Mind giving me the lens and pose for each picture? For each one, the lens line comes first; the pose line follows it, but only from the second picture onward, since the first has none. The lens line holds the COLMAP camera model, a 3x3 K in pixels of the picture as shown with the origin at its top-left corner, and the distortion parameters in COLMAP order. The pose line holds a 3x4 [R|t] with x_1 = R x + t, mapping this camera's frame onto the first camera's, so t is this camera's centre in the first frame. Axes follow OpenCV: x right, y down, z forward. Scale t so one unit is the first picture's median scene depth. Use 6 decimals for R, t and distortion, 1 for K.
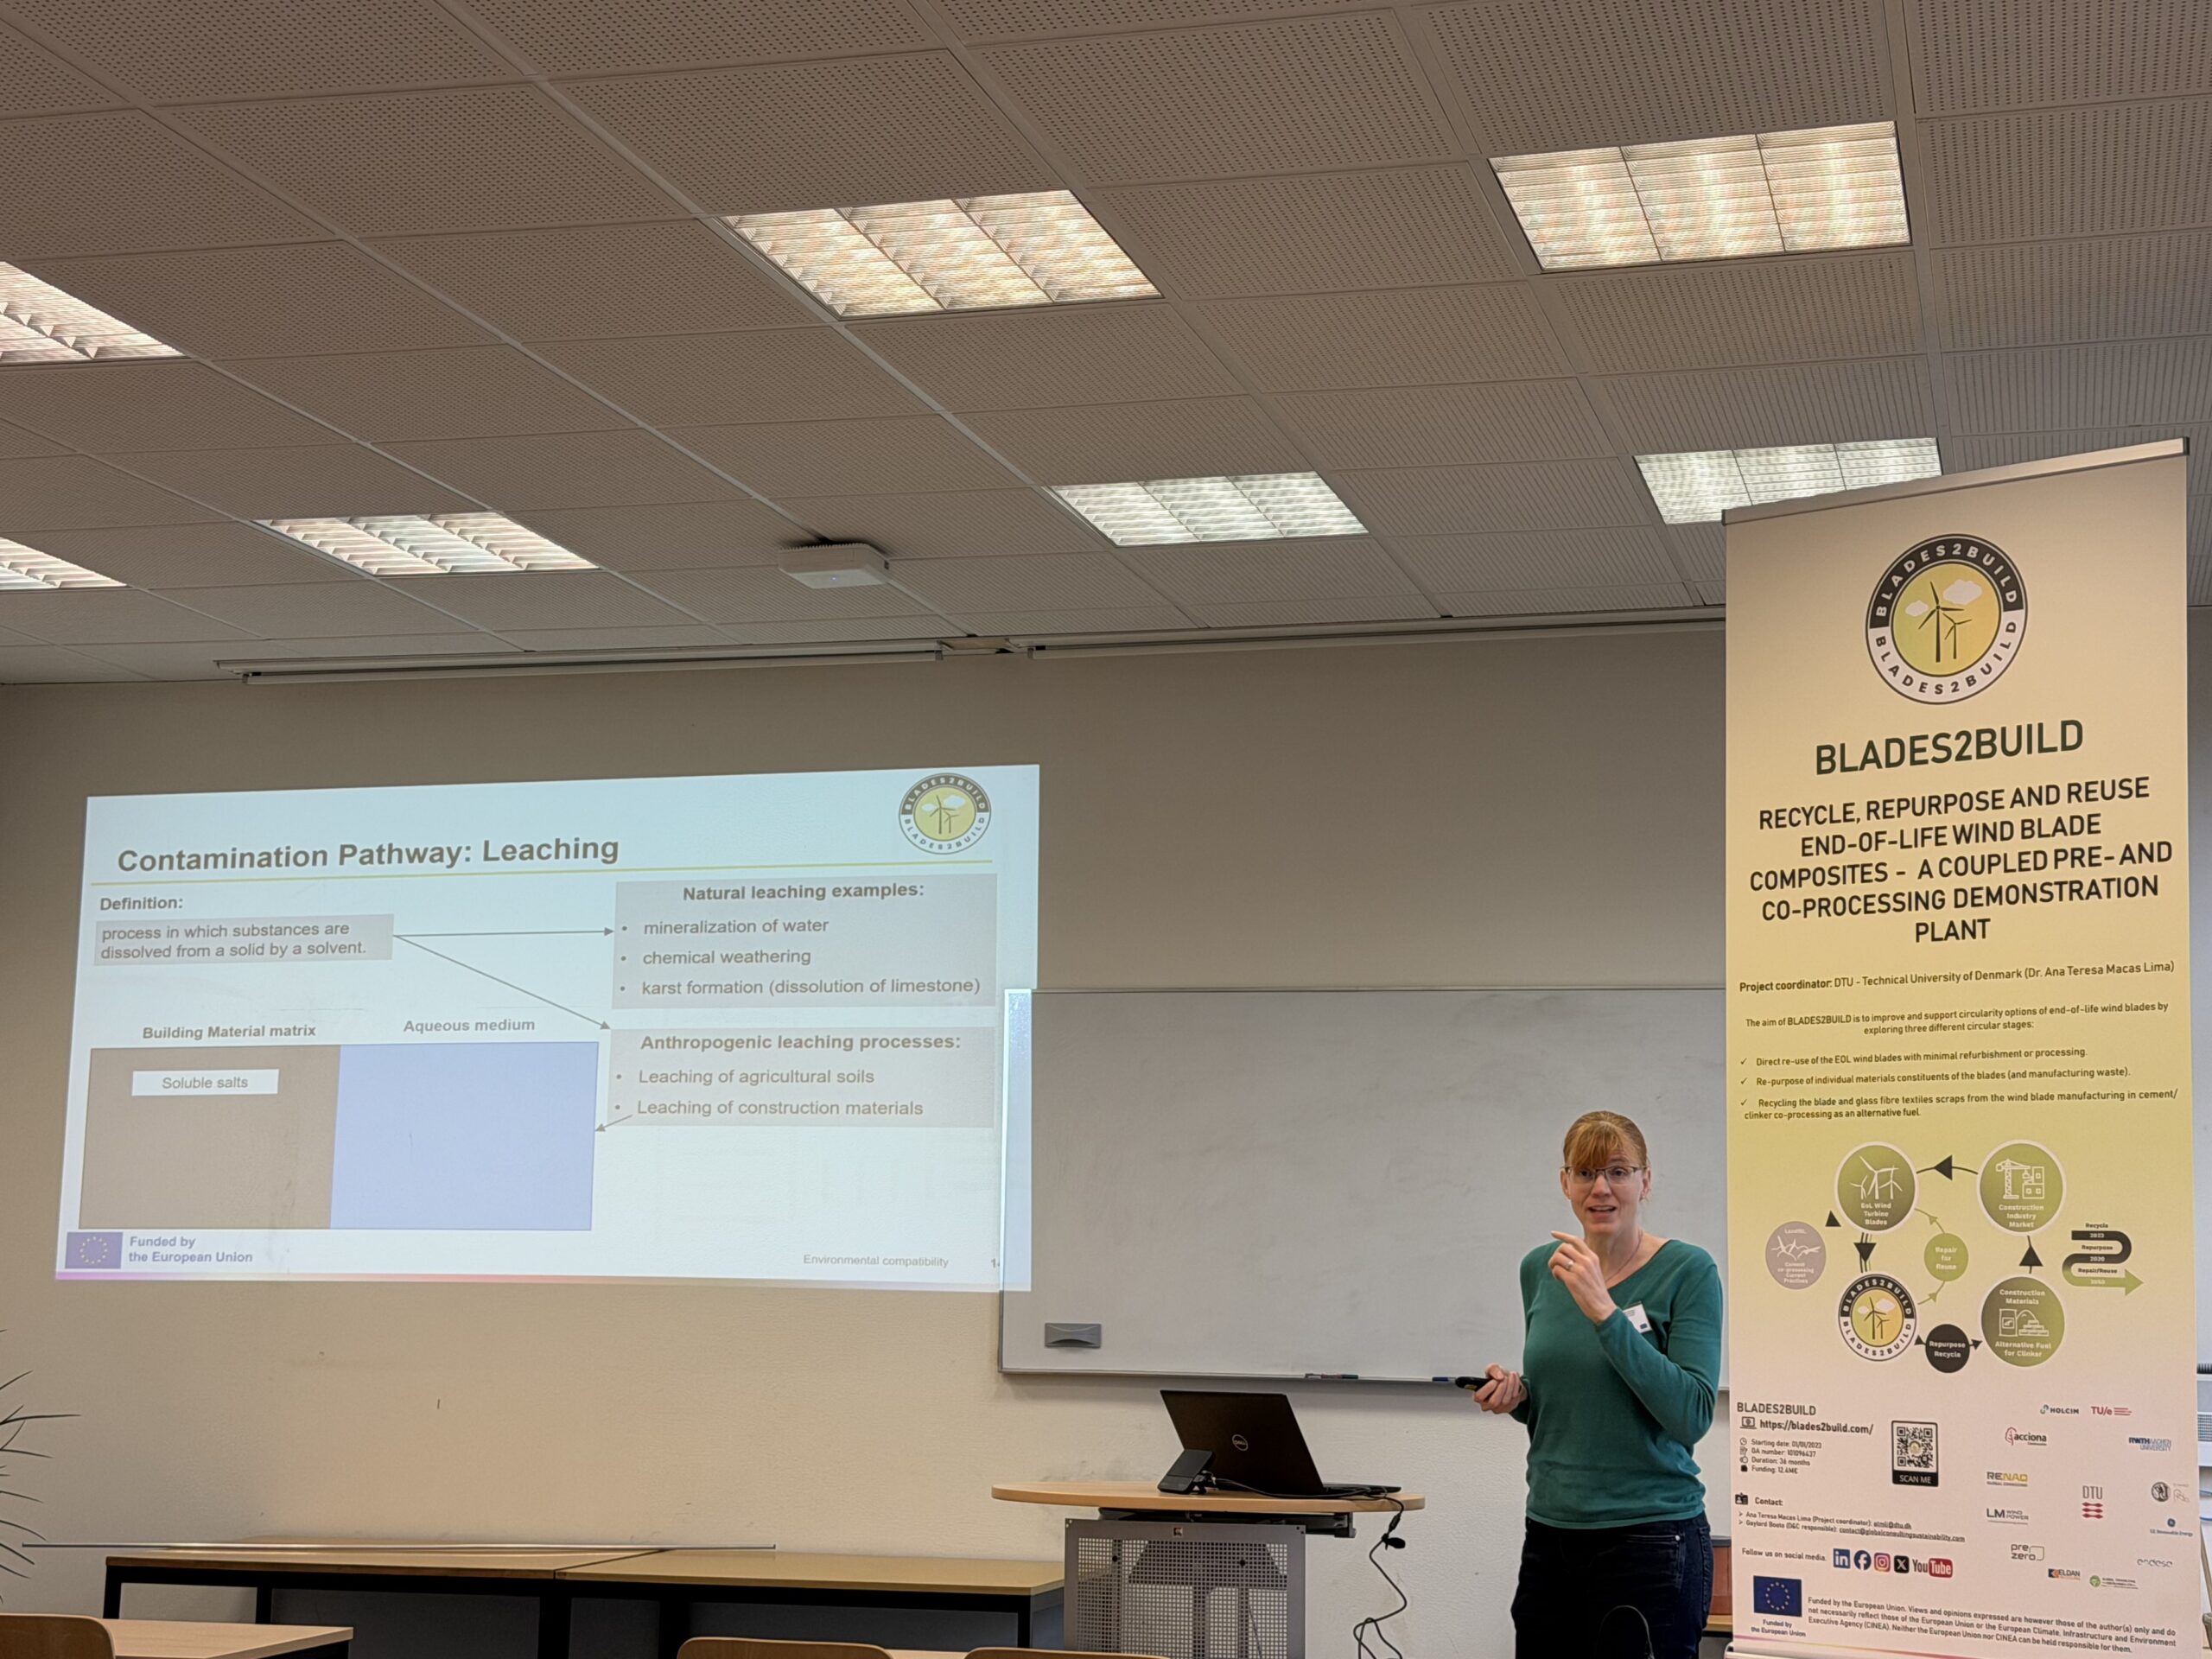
lens RADIAL K [[3398.8, 0, 1089.4], [0, 3398.8, 836.2], [0, 0, 1]] dist [0.110055, 0.000000]
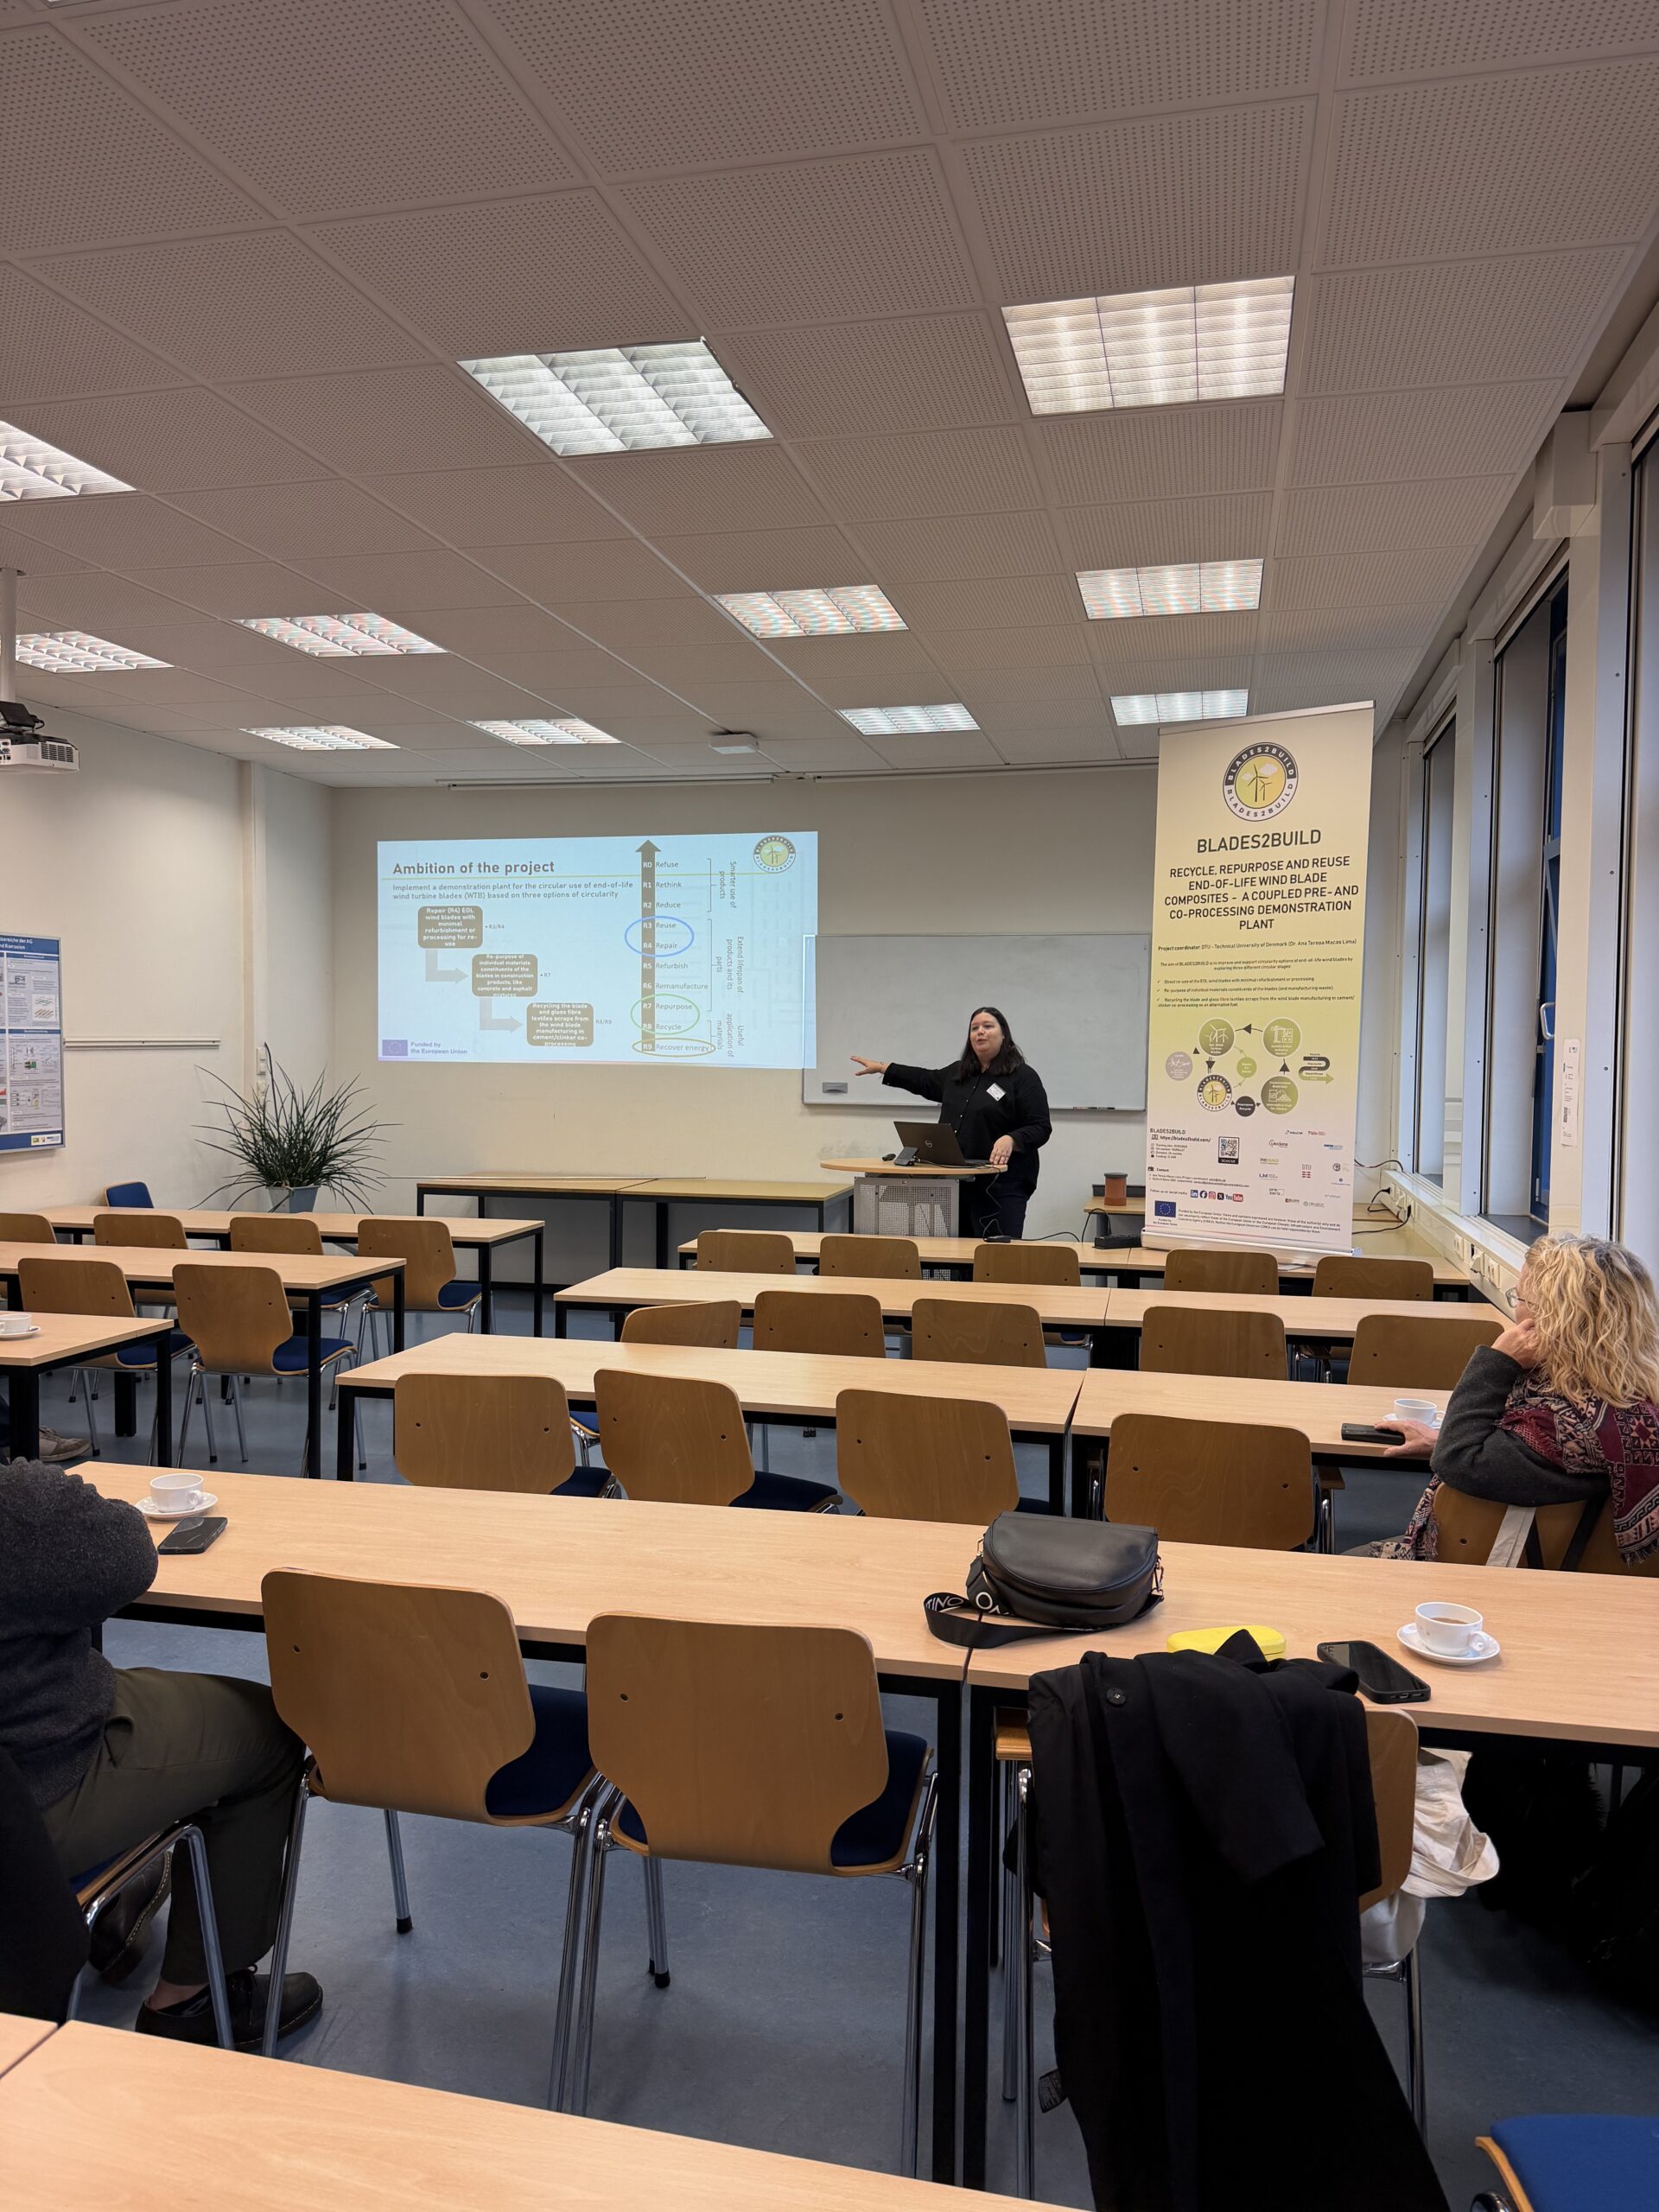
lens RADIAL K [[1531.7, 0, 824.7], [0, 1531.7, 1111.4], [0, 0, 1]] dist [0.091347, -0.133923]
pose [[0.999525, -0.007739, 0.029819, -0.063969], [0.002169, 0.983209, 0.182470, -0.037269], [-0.030730, -0.182319, 0.982759, -0.015586]]
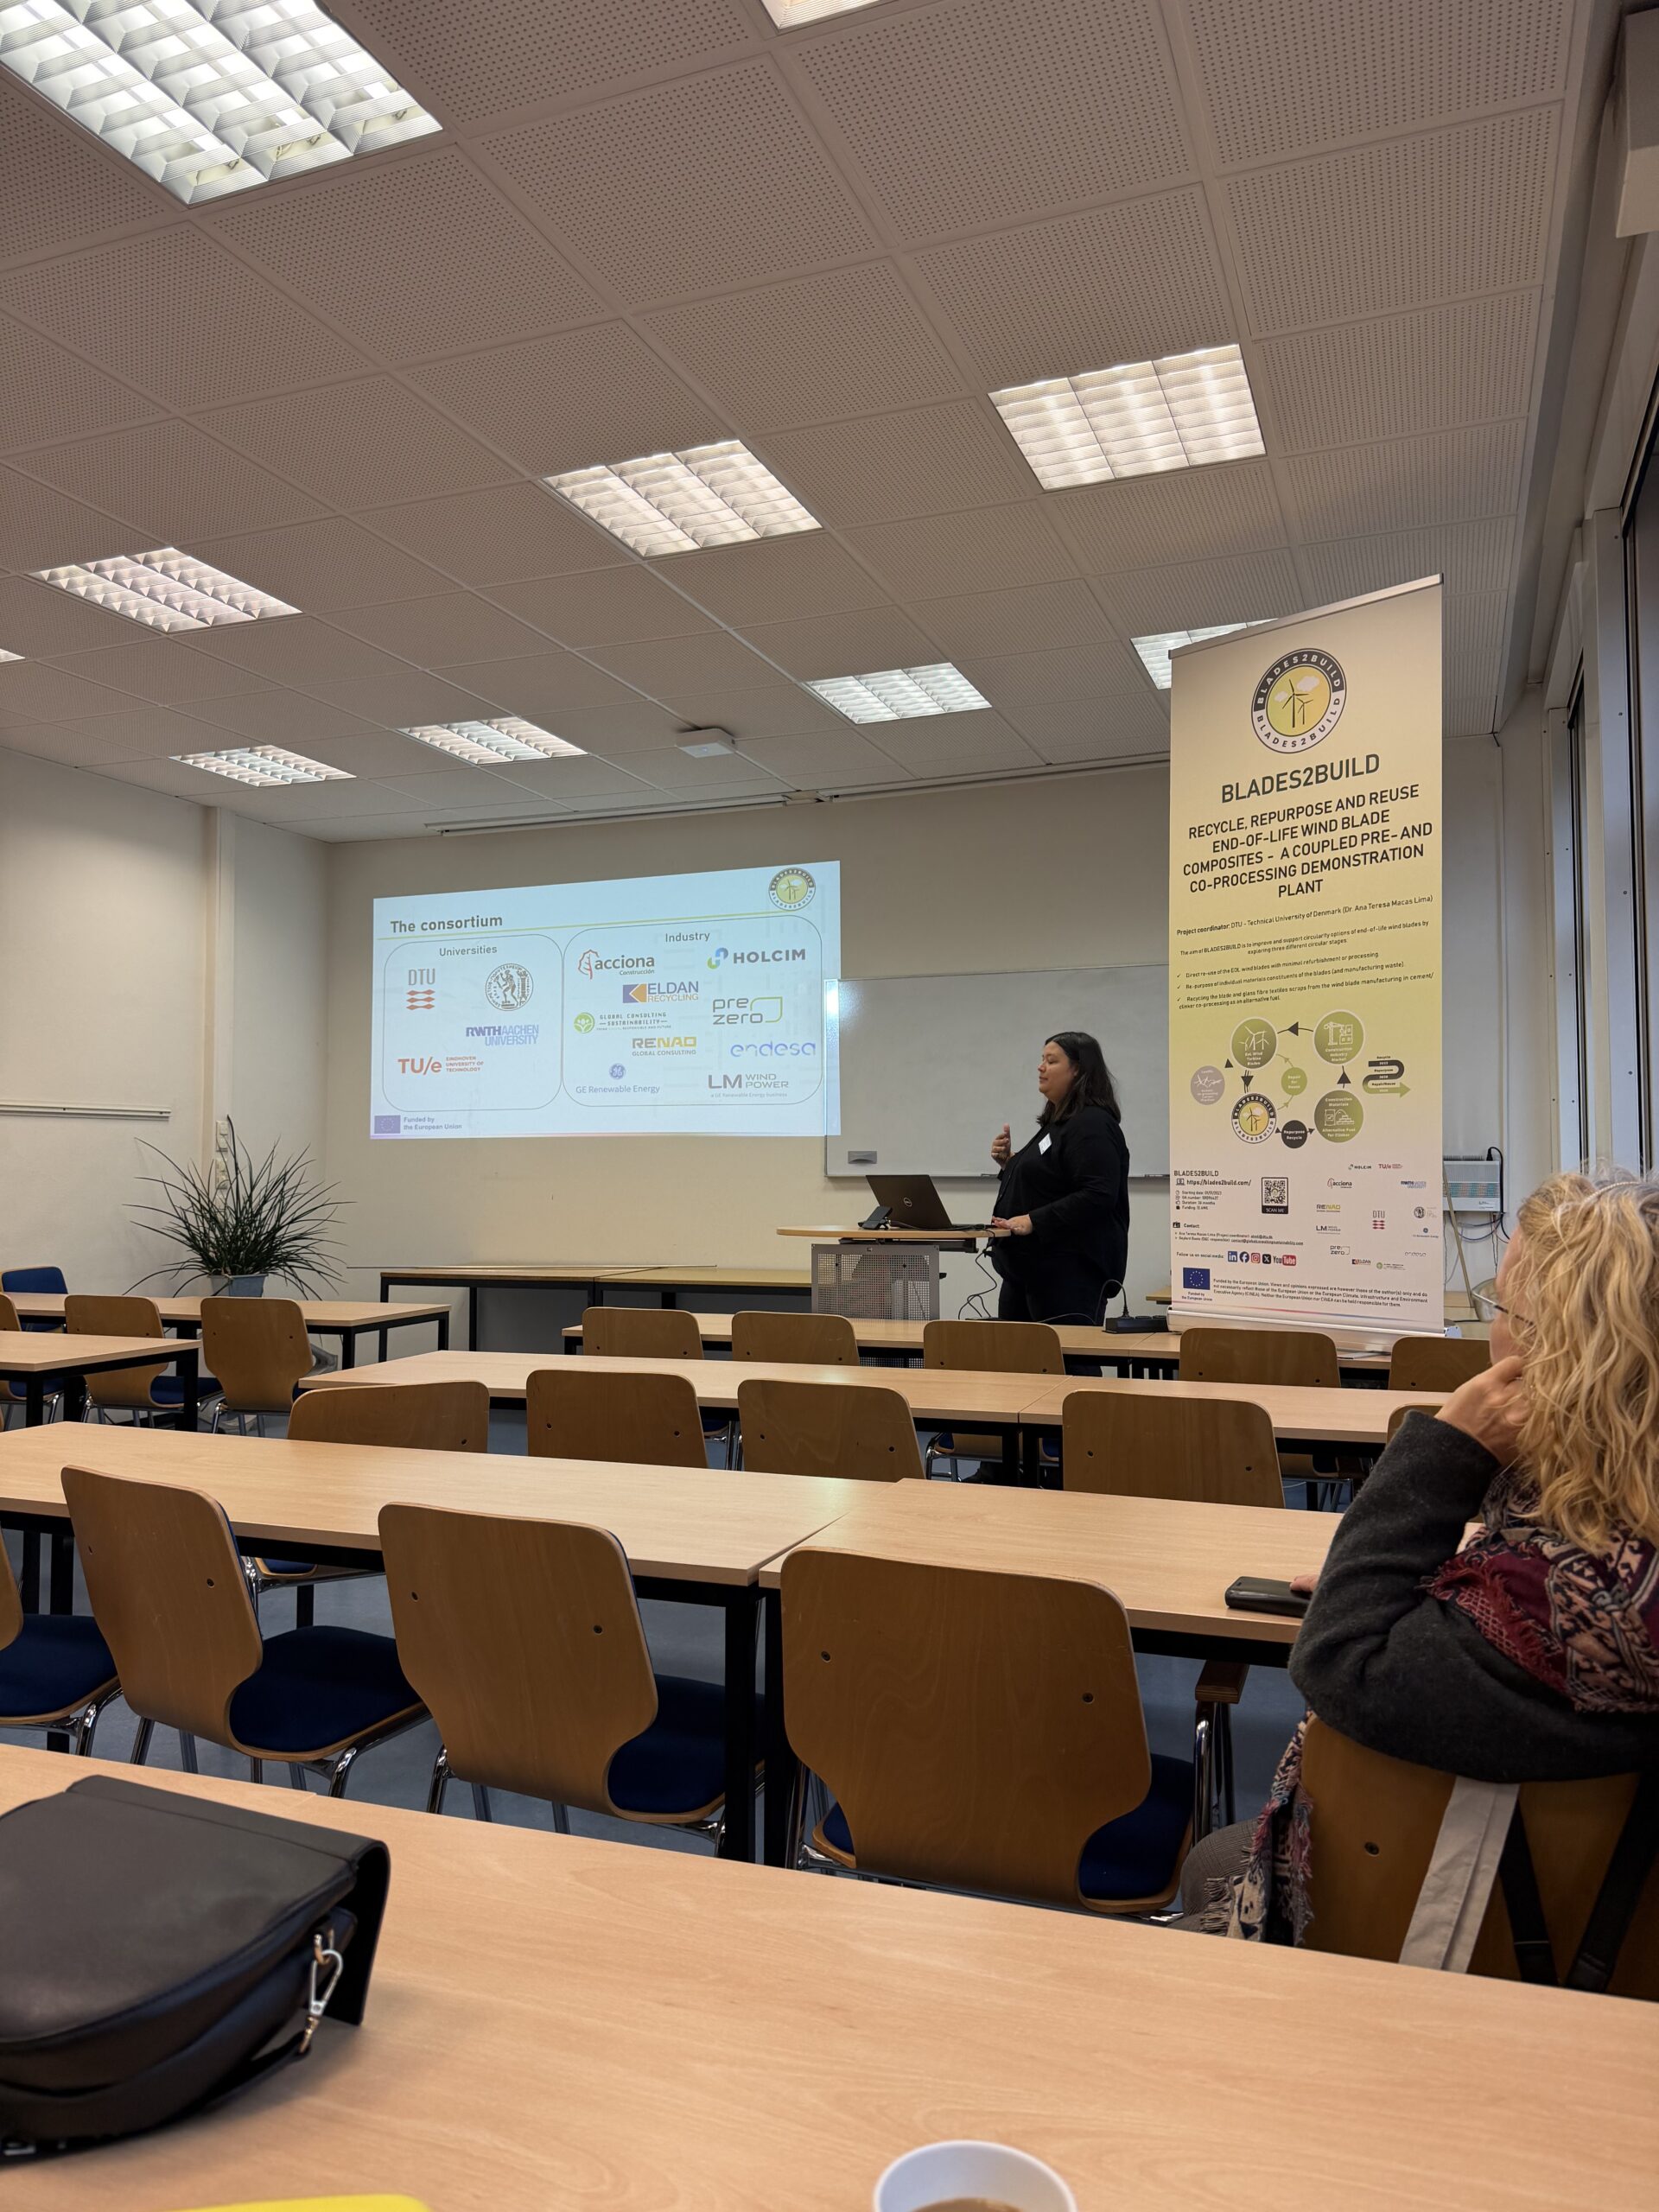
lens RADIAL K [[1531.7, 0, 819.3], [0, 1531.7, 1103.1], [0, 0, 1]] dist [0.091347, -0.133923]
pose [[0.994349, -0.021270, -0.104010, 0.093591], [0.030722, 0.995455, 0.090137, 0.056387], [0.101620, -0.092823, 0.990483, 0.214696]]
